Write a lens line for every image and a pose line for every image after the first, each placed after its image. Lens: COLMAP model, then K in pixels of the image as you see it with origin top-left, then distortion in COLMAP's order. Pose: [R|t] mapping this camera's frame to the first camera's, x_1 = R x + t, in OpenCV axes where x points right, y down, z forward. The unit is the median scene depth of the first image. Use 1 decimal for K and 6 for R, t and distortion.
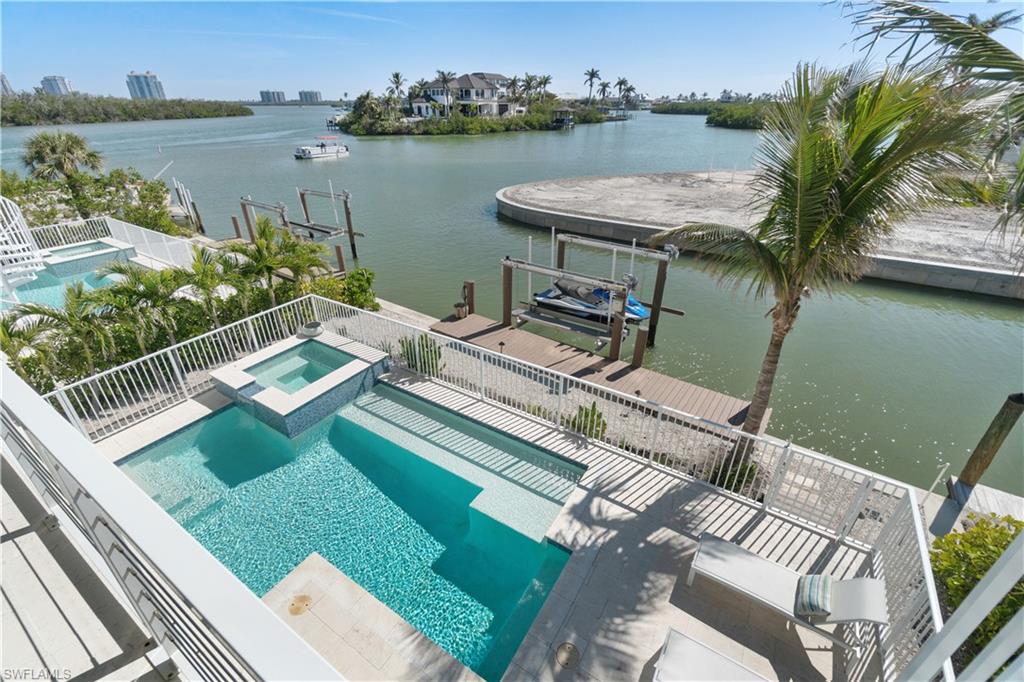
lens RADIAL K [[442.7, 0, 510.8], [0, 442.7, 337.5], [0, 0, 1]] dist [-0.002158, 0.001005]
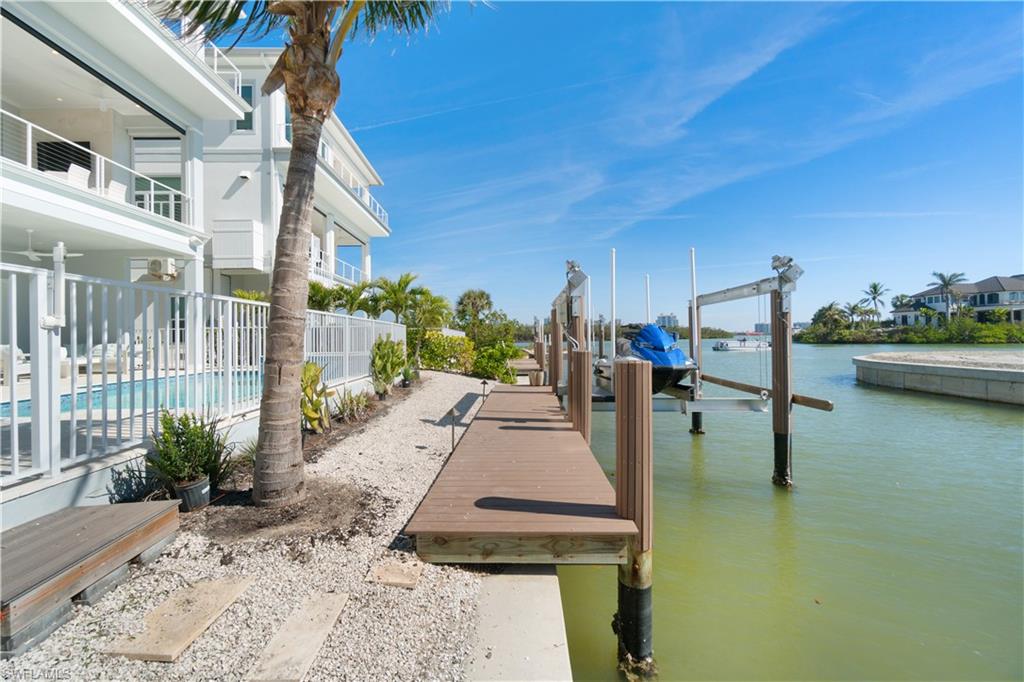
lens RADIAL K [[442.7, 0, 511.9], [0, 442.7, 340.2], [0, 0, 1]] dist [-0.002158, 0.001005]
pose [[0.548100, -0.007606, -0.836378, 0.081612], [-0.385678, 0.885008, -0.260793, 0.015723], [0.742185, 0.465514, 0.482139, 0.079818]]
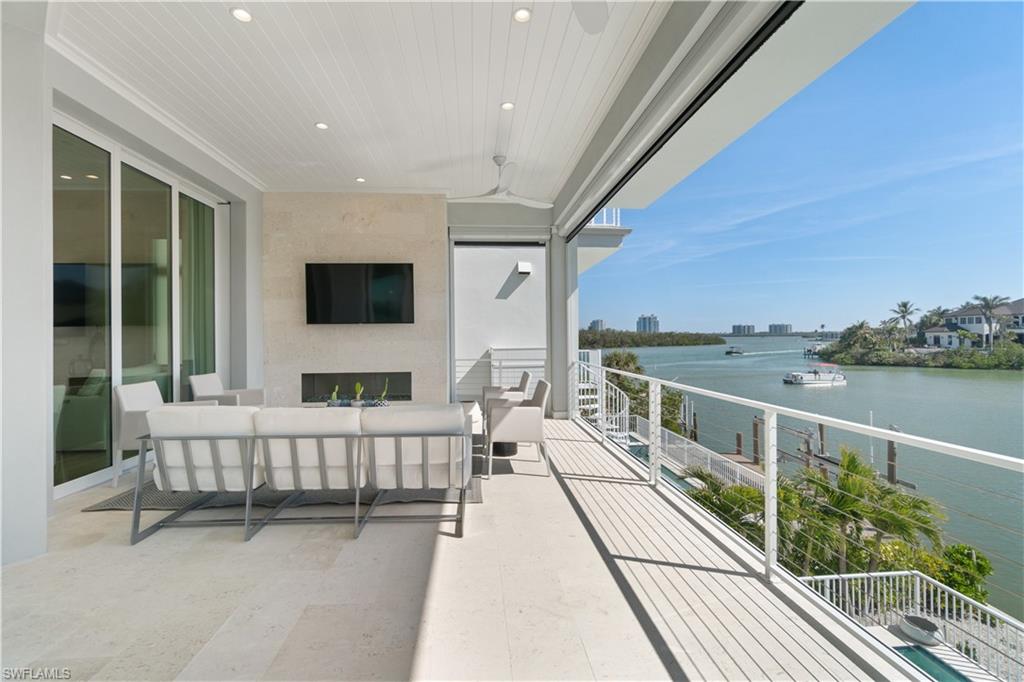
lens RADIAL K [[442.7, 0, 507.6], [0, 442.7, 335.8], [0, 0, 1]] dist [-0.002158, 0.001005]
pose [[0.604021, -0.005236, -0.796952, -0.034753], [-0.367363, 0.885578, -0.284248, 0.000734], [0.707251, 0.464462, 0.532984, 0.003592]]
